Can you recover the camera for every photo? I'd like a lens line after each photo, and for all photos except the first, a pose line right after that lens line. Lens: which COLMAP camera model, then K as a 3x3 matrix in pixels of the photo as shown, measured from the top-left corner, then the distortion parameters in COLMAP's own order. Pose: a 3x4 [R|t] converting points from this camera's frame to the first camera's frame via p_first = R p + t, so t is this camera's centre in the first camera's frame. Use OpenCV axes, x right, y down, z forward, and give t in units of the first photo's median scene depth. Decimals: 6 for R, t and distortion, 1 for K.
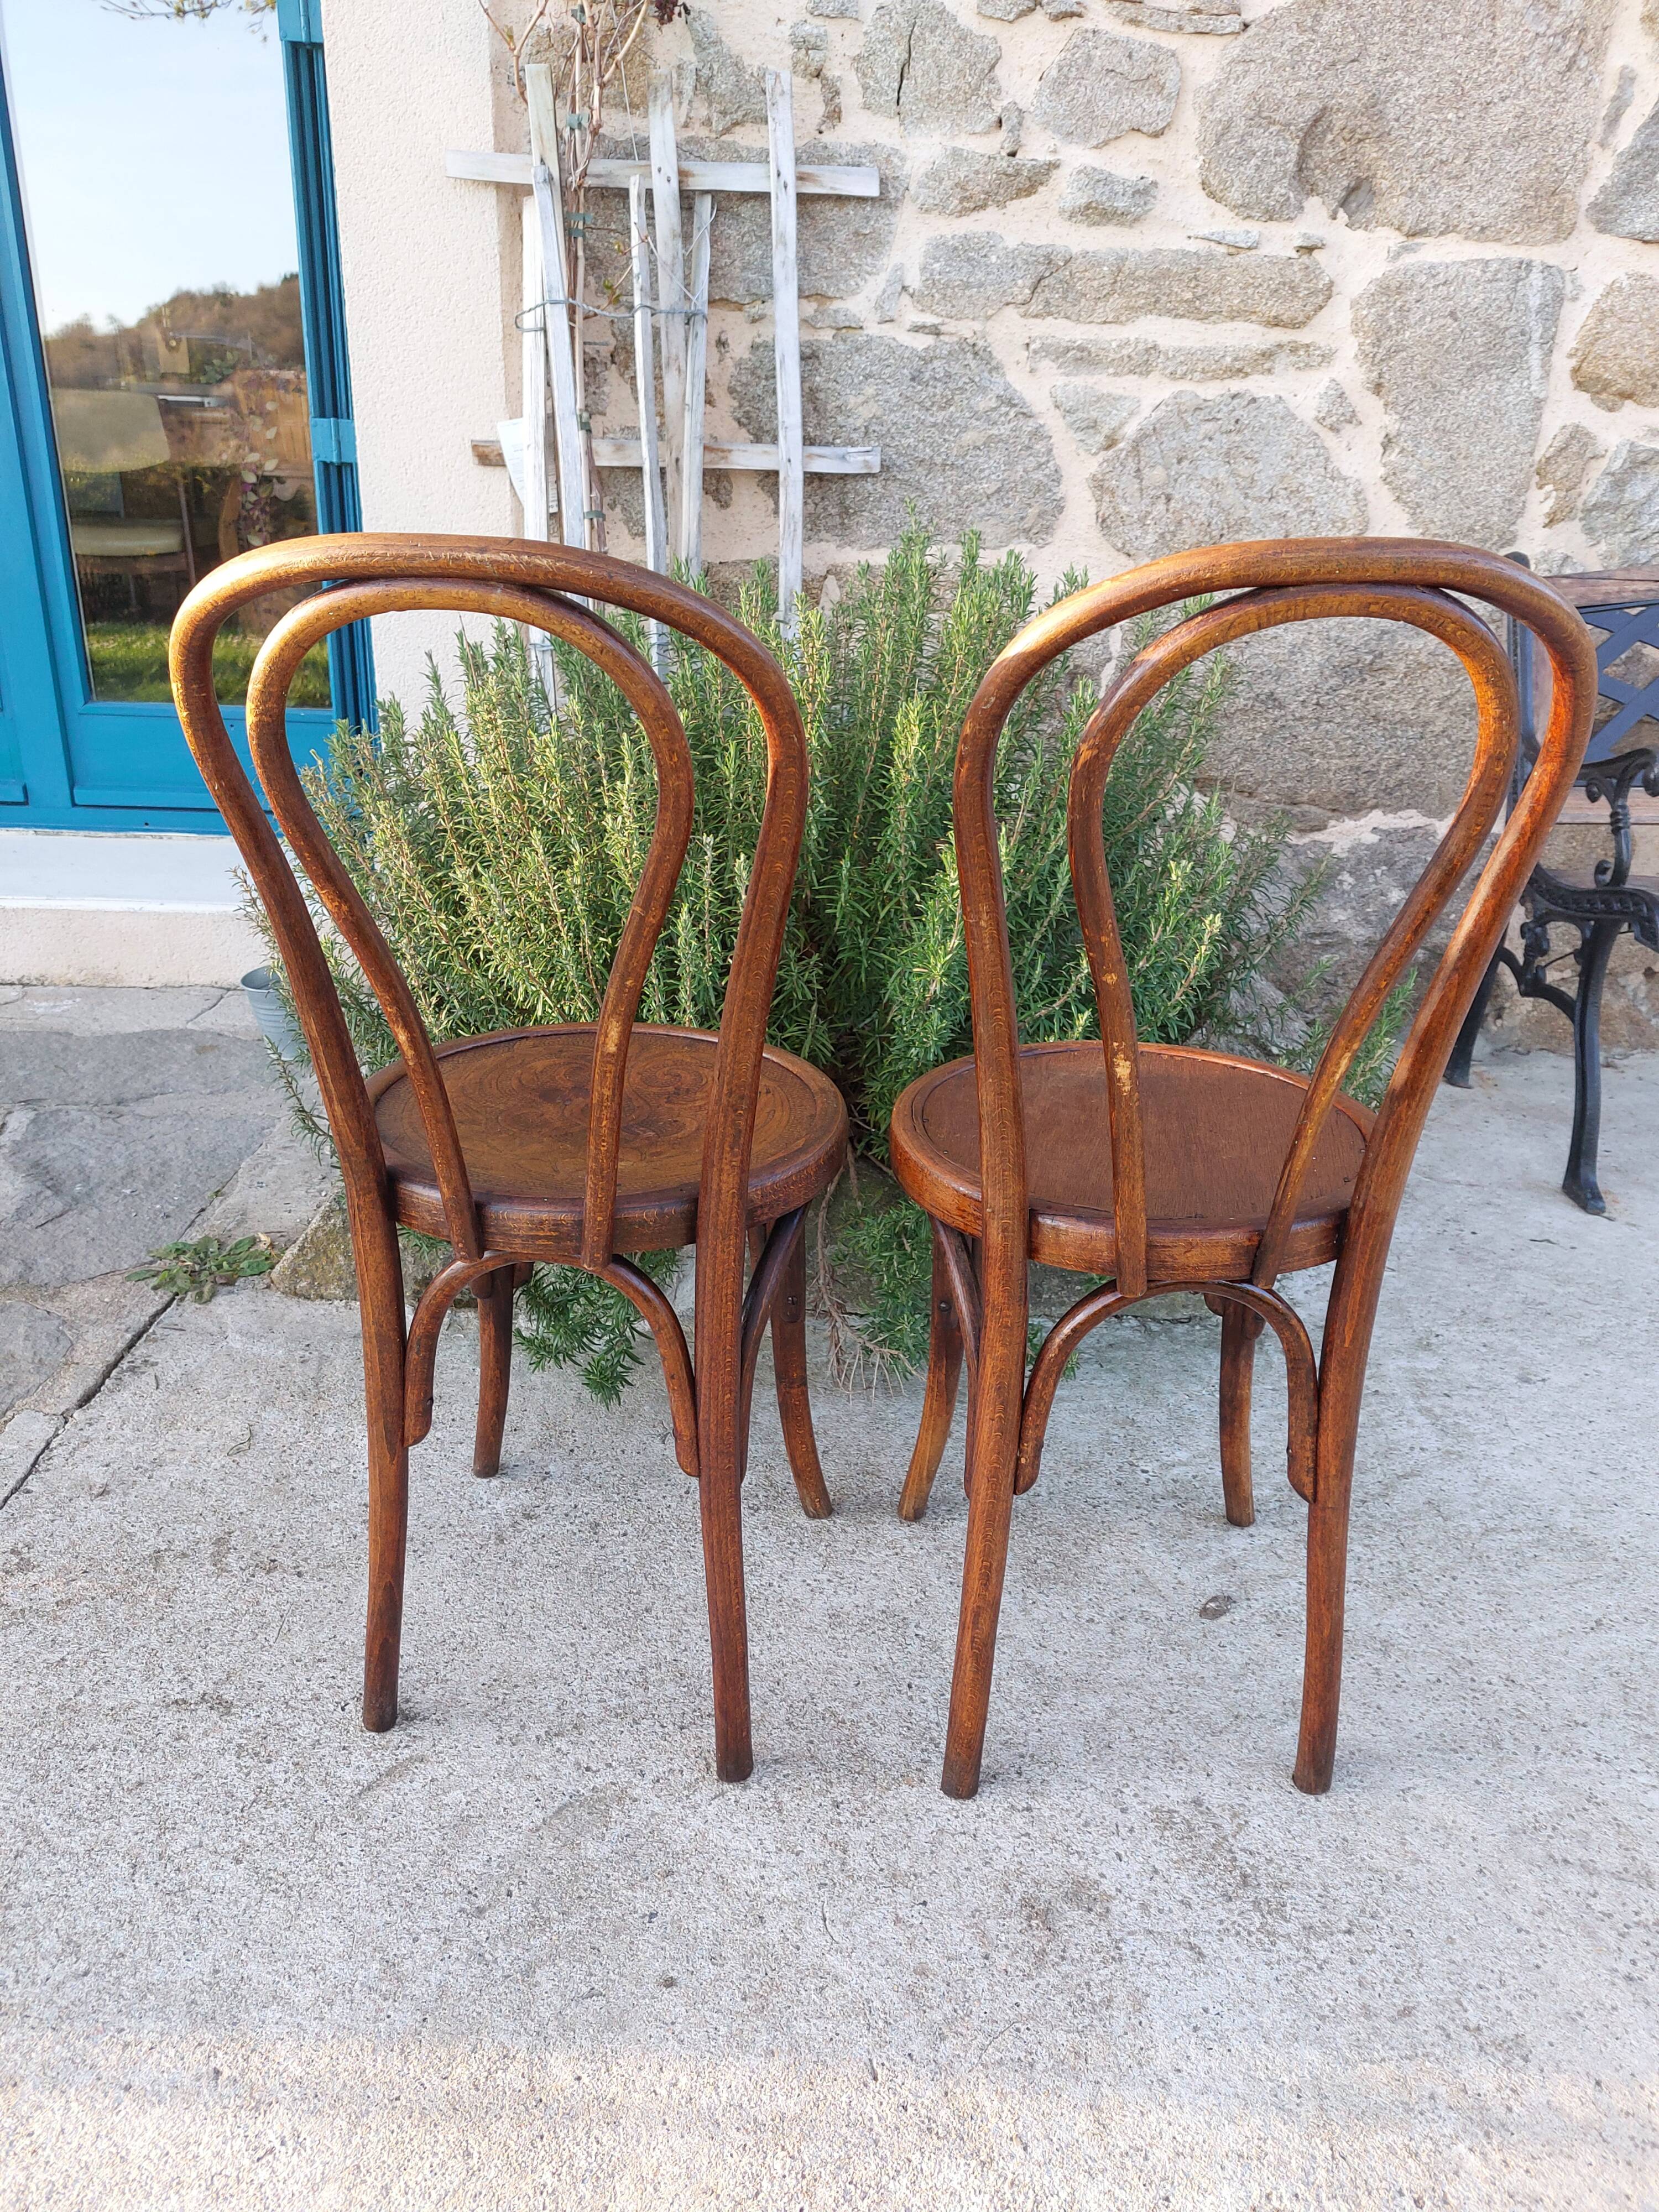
lens RADIAL K [[1599.0, 0, 853.6], [0, 1599.0, 1122.9], [0, 0, 1]] dist [0.046426, -0.043456]
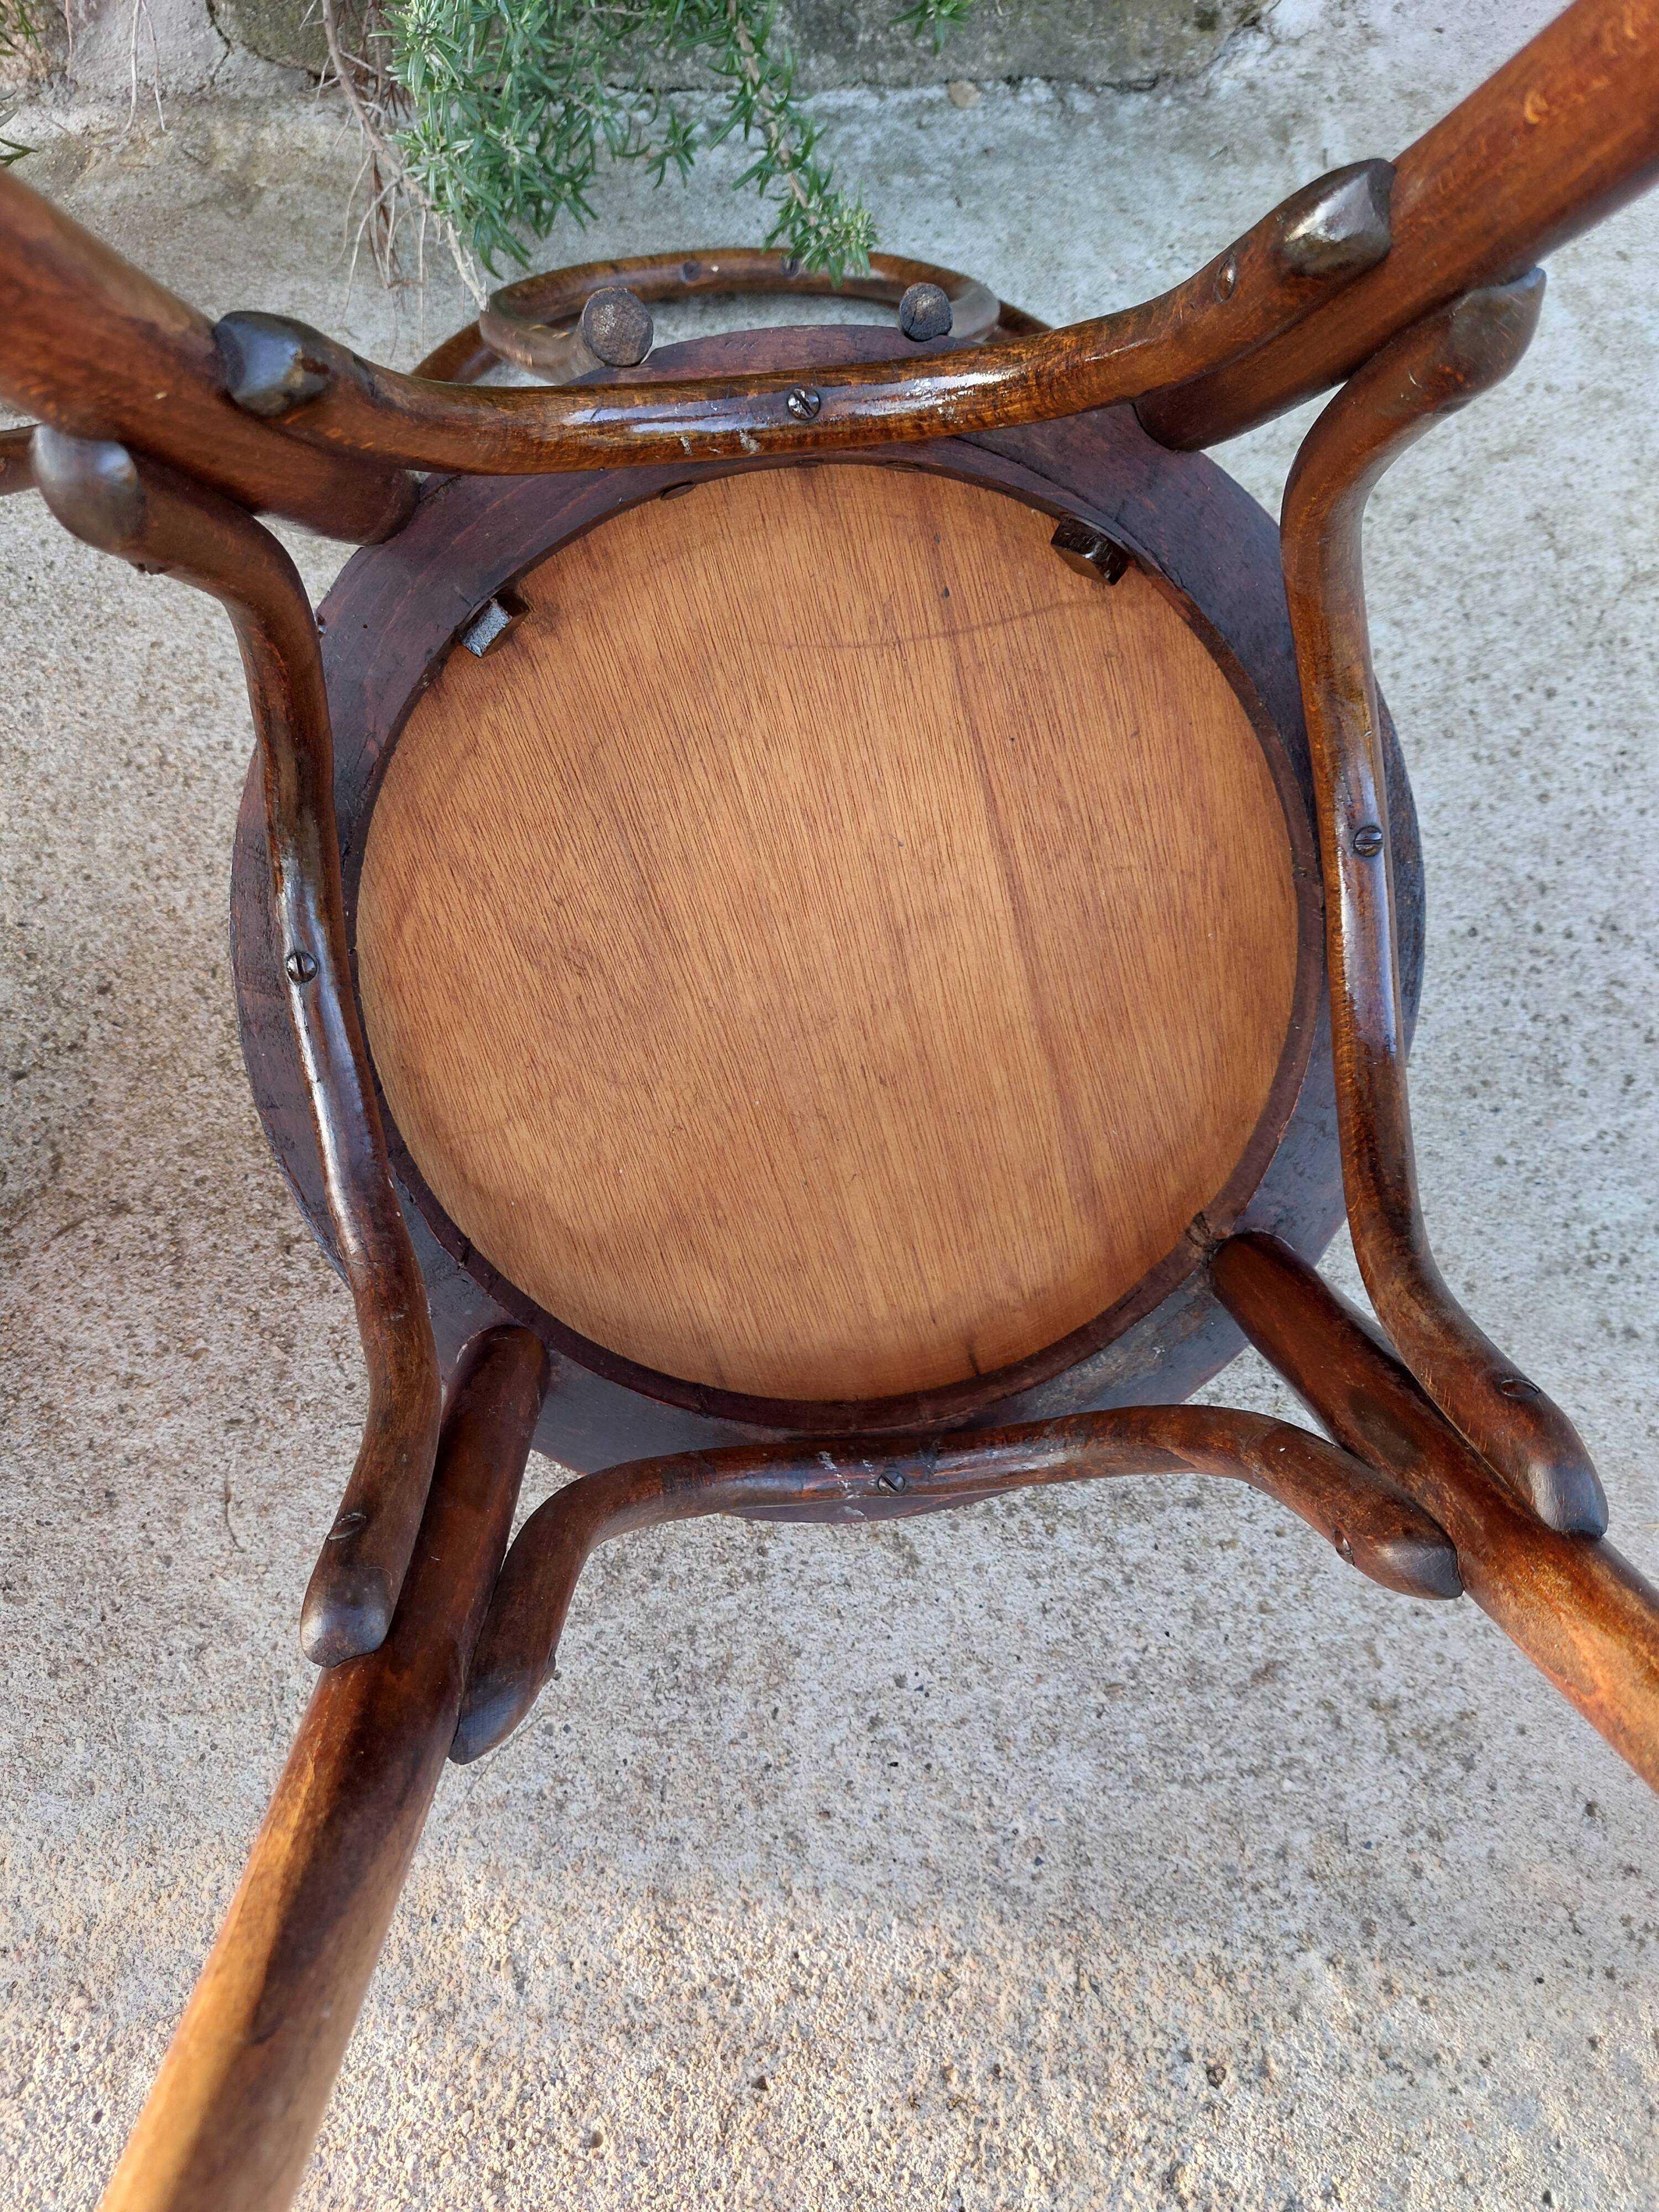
lens RADIAL K [[1611.7, 0, 846.7], [0, 1611.7, 1134.0], [0, 0, 1]] dist [0.041251, -0.046984]
pose [[0.999885, -0.011024, -0.010448, 0.136579], [0.015183, 0.743536, 0.668524, 0.030139], [0.000399, -0.668605, 0.743617, 0.471705]]
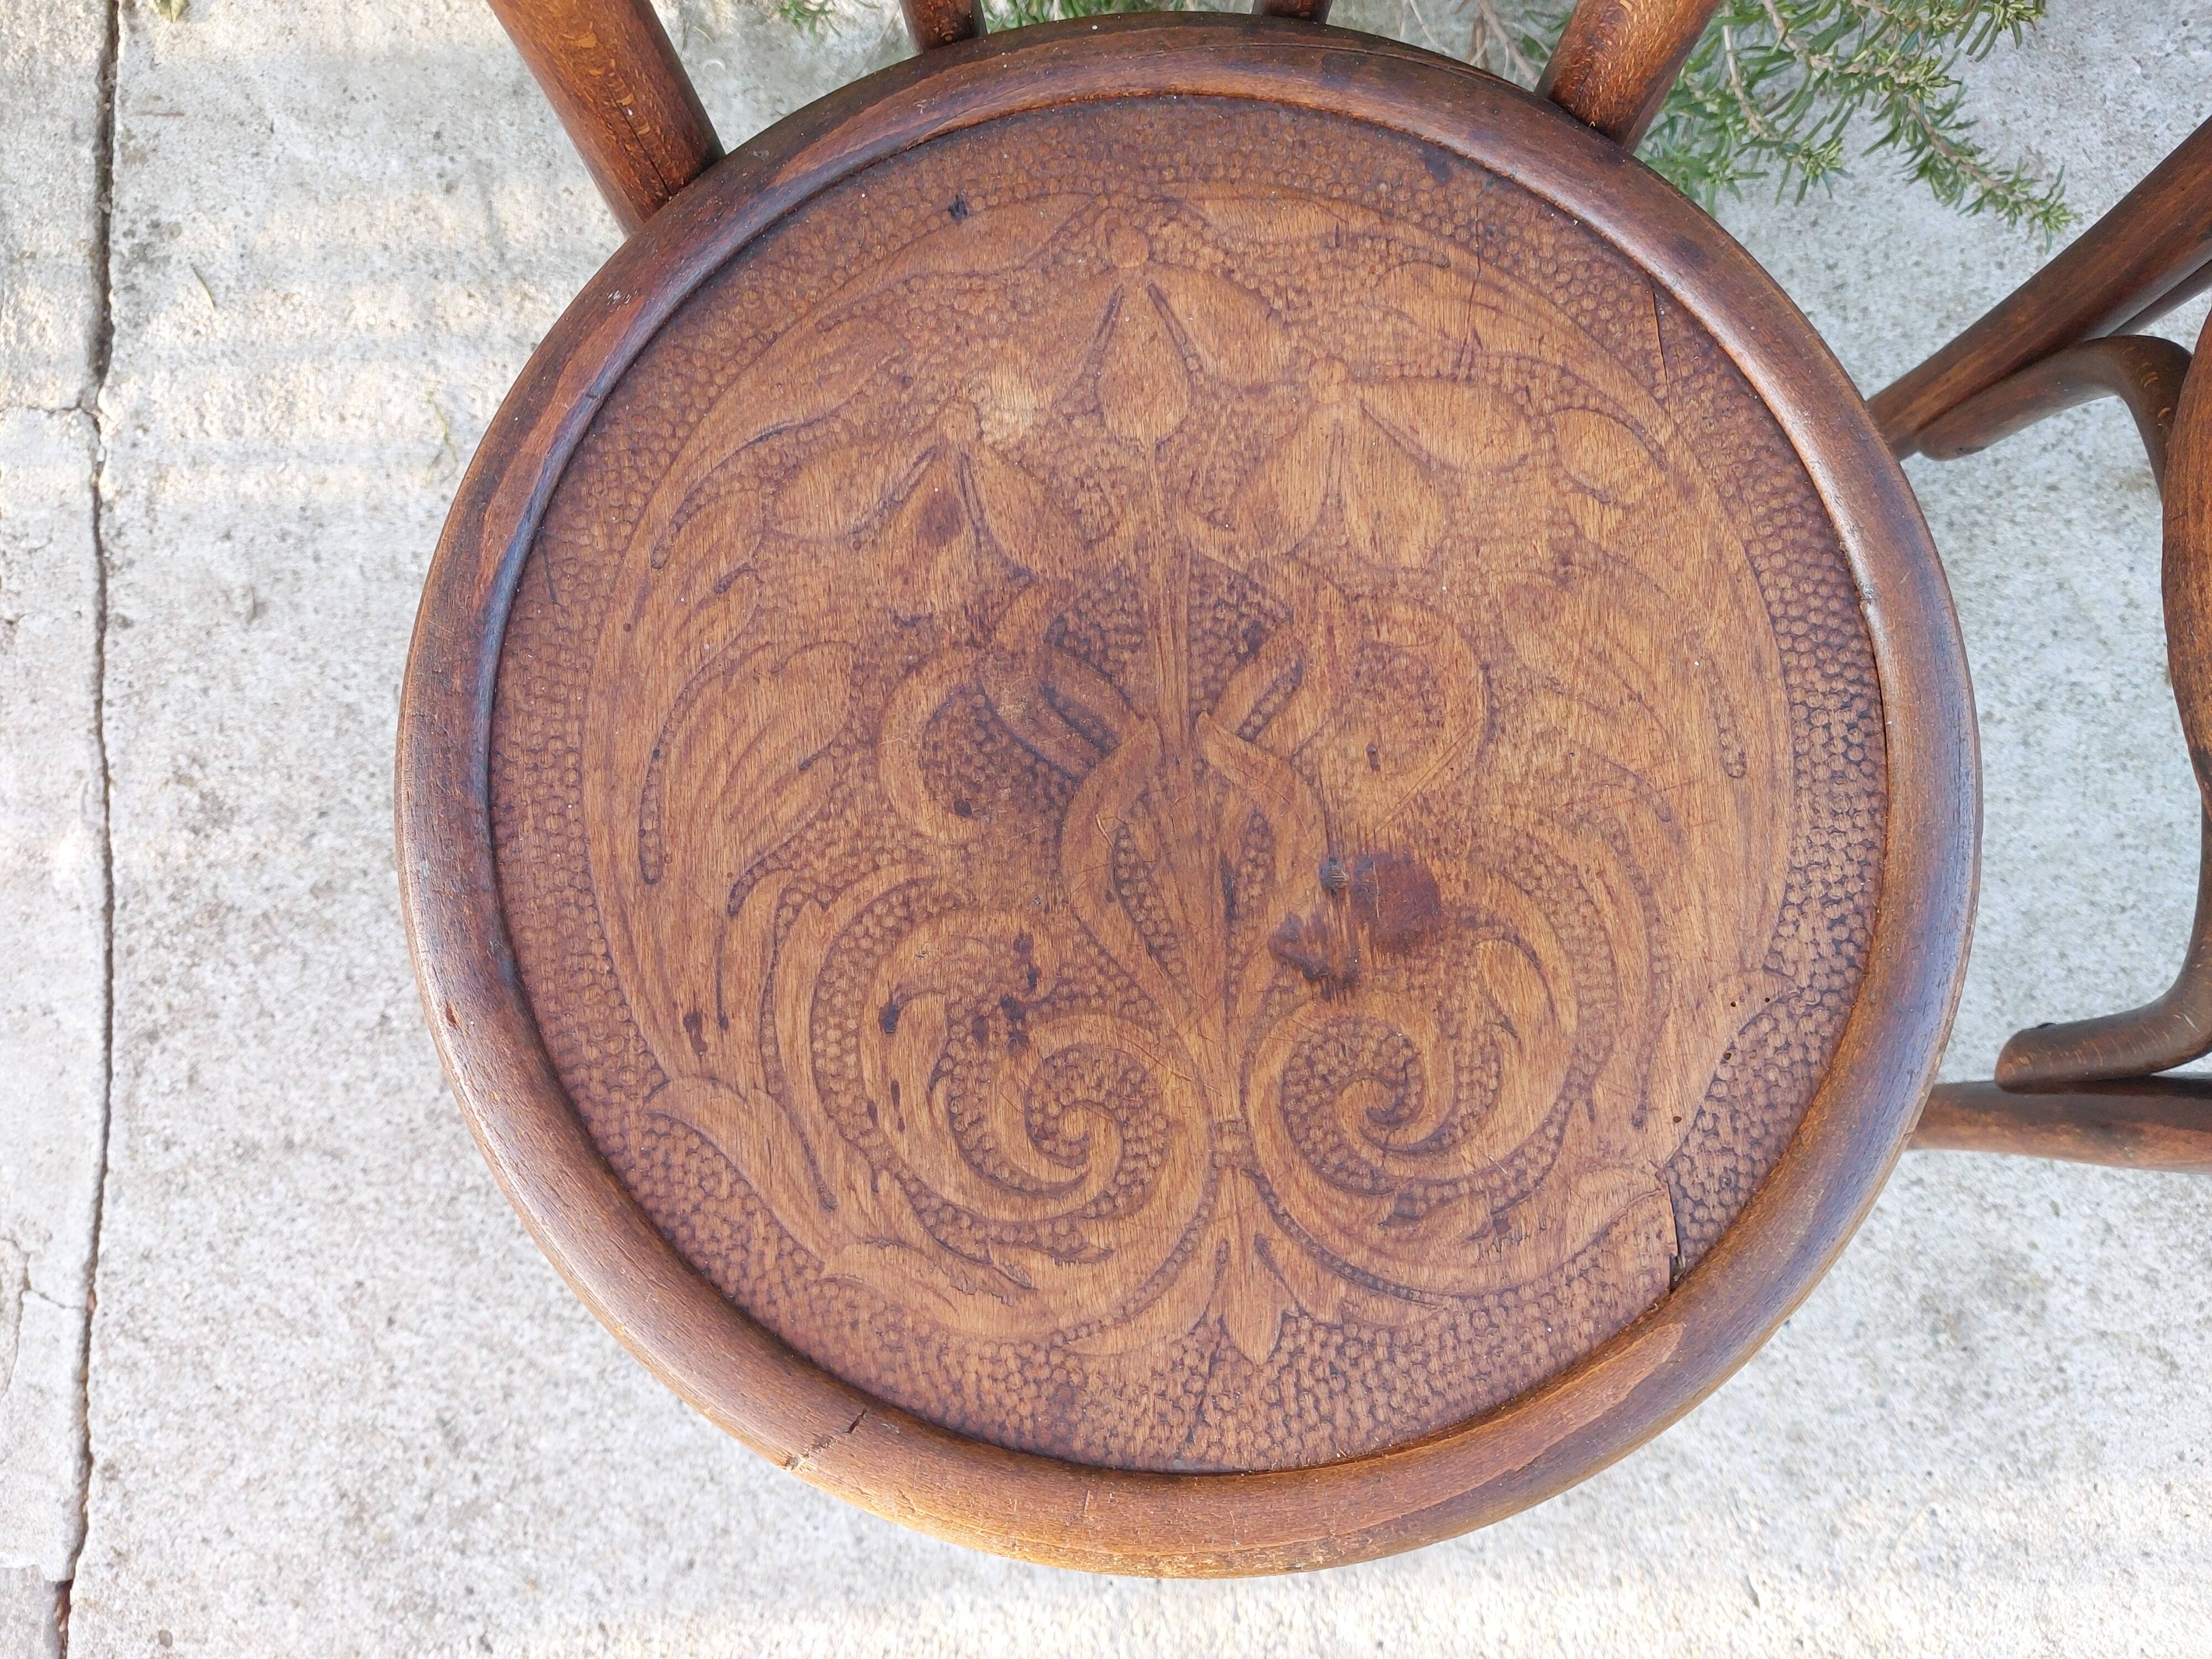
lens RADIAL K [[1611.7, 0, 1079.7], [0, 1611.7, 833.4], [0, 0, 1]] dist [0.041251, -0.046984]
pose [[0.994769, -0.099814, -0.021728, -0.162256], [0.071800, 0.531894, 0.843762, -0.184428], [-0.072663, -0.840908, 0.536278, 0.575867]]
